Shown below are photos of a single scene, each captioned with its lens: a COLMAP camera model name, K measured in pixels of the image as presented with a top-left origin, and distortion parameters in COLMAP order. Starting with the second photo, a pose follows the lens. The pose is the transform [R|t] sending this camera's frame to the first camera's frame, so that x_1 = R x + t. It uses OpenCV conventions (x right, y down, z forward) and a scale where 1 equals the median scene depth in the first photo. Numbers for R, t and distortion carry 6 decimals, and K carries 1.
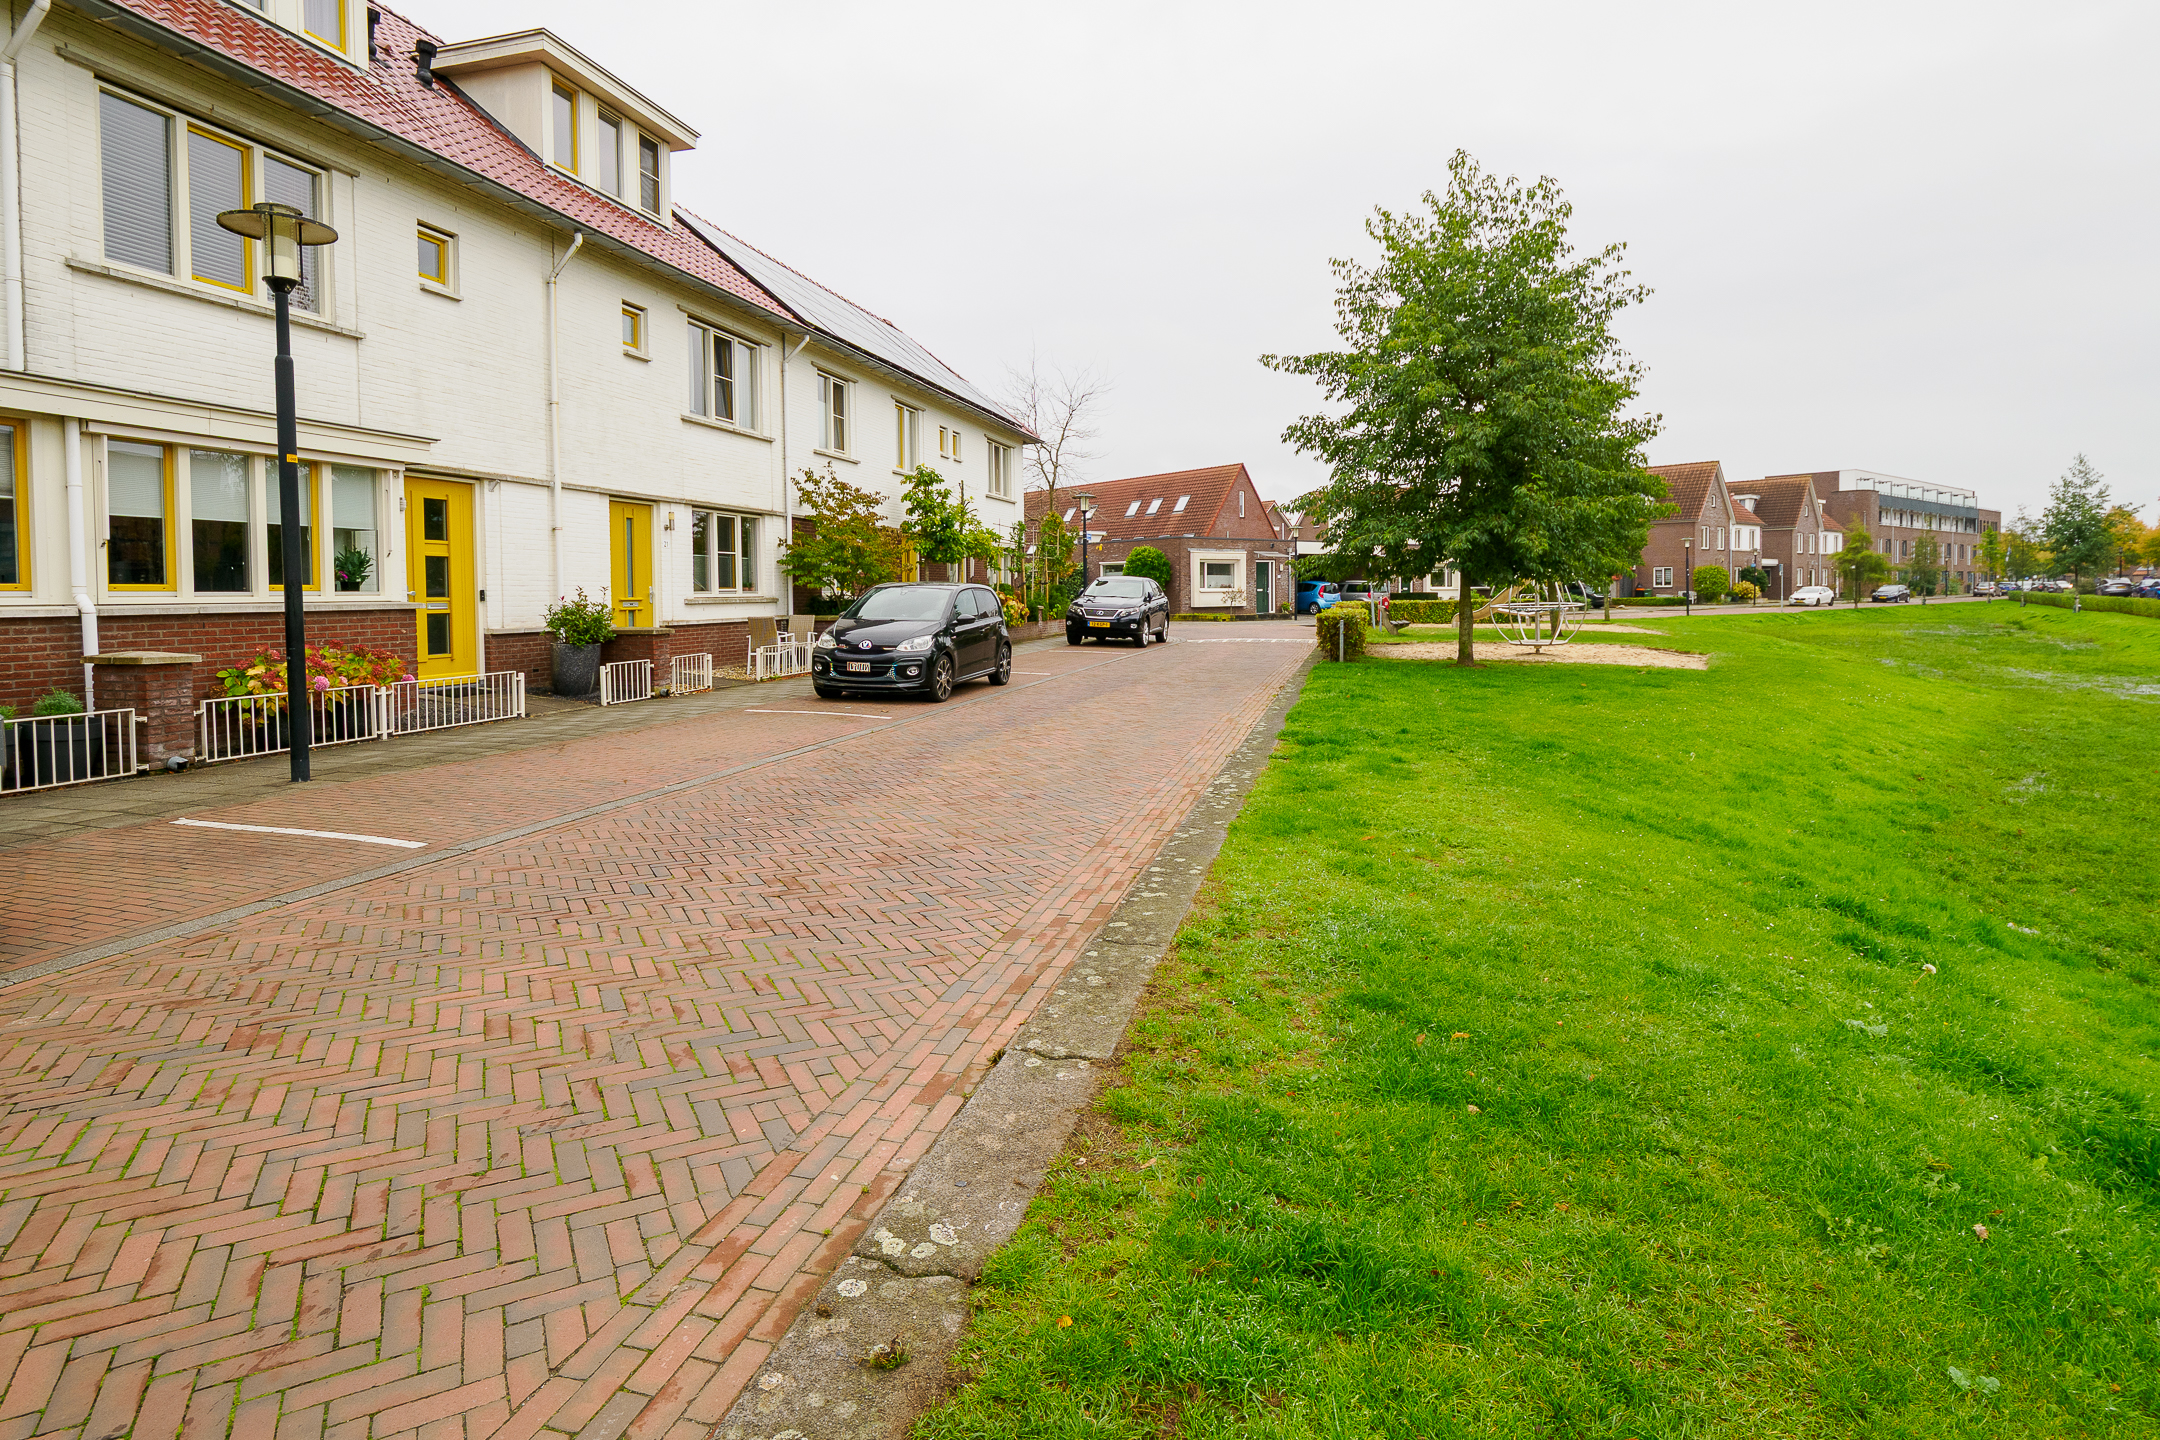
lens RADIAL K [[1072.1, 0, 1078.2], [0, 1072.1, 624.7], [0, 0, 1]] dist [-0.014454, 0.000400]
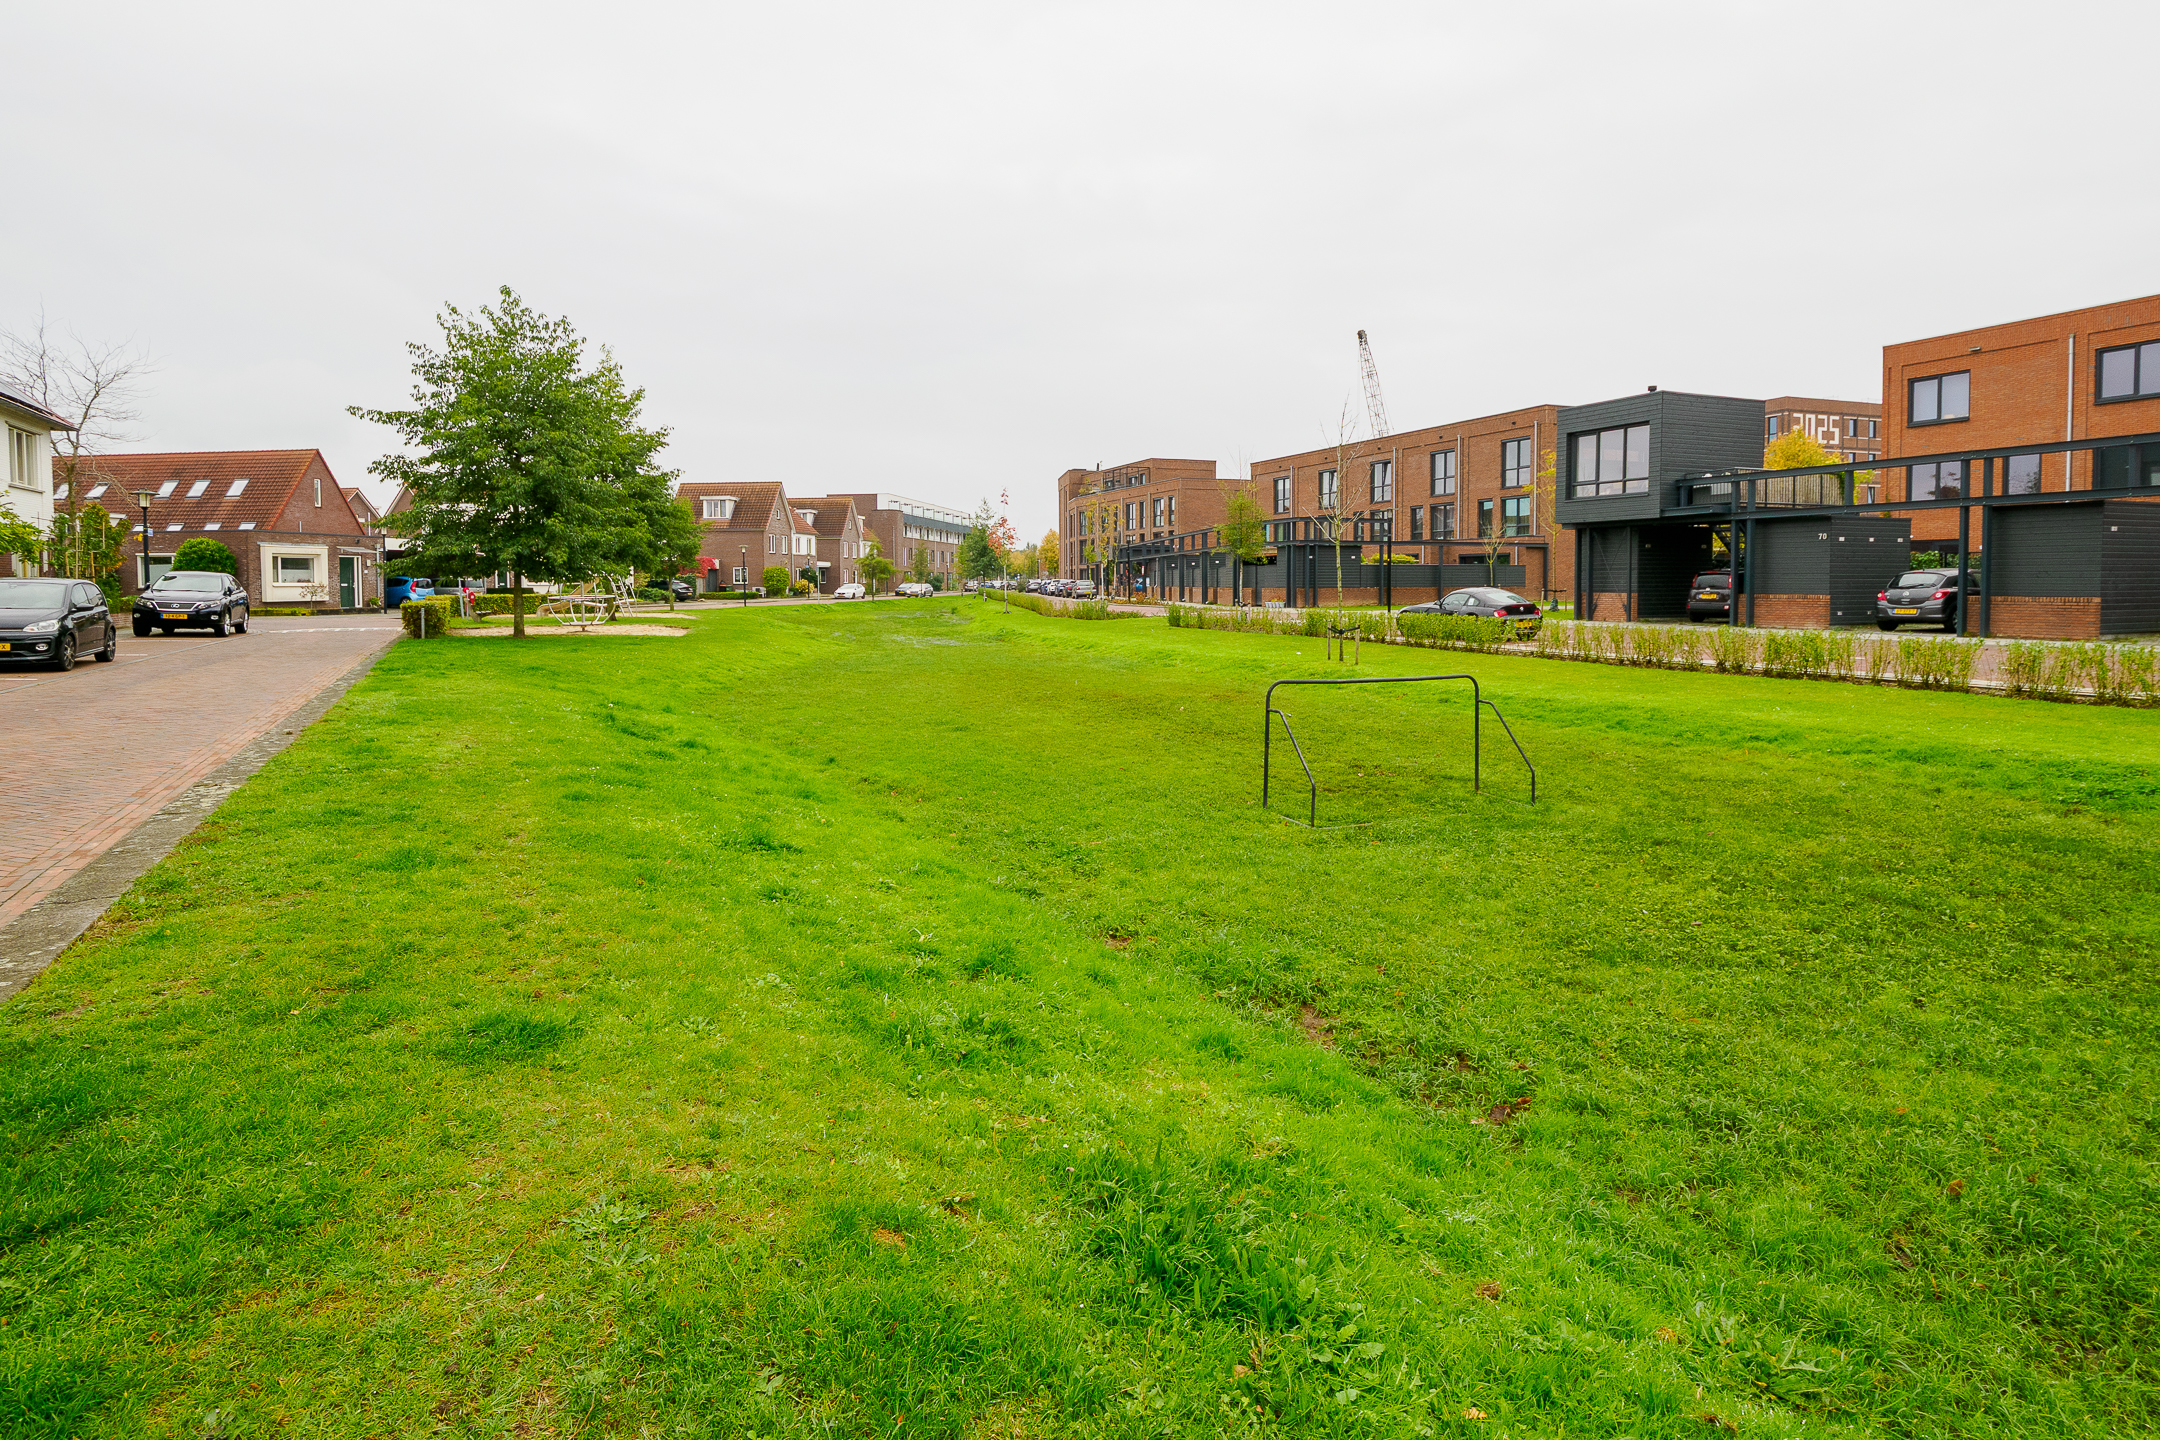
lens RADIAL K [[1072.1, 0, 1078.2], [0, 1072.1, 624.7], [0, 0, 1]] dist [-0.014454, 0.000400]
pose [[0.714201, -0.020821, 0.699630, -0.045233], [0.017846, 0.999774, 0.011535, 0.007010], [-0.699713, 0.004247, 0.714412, -0.231655]]
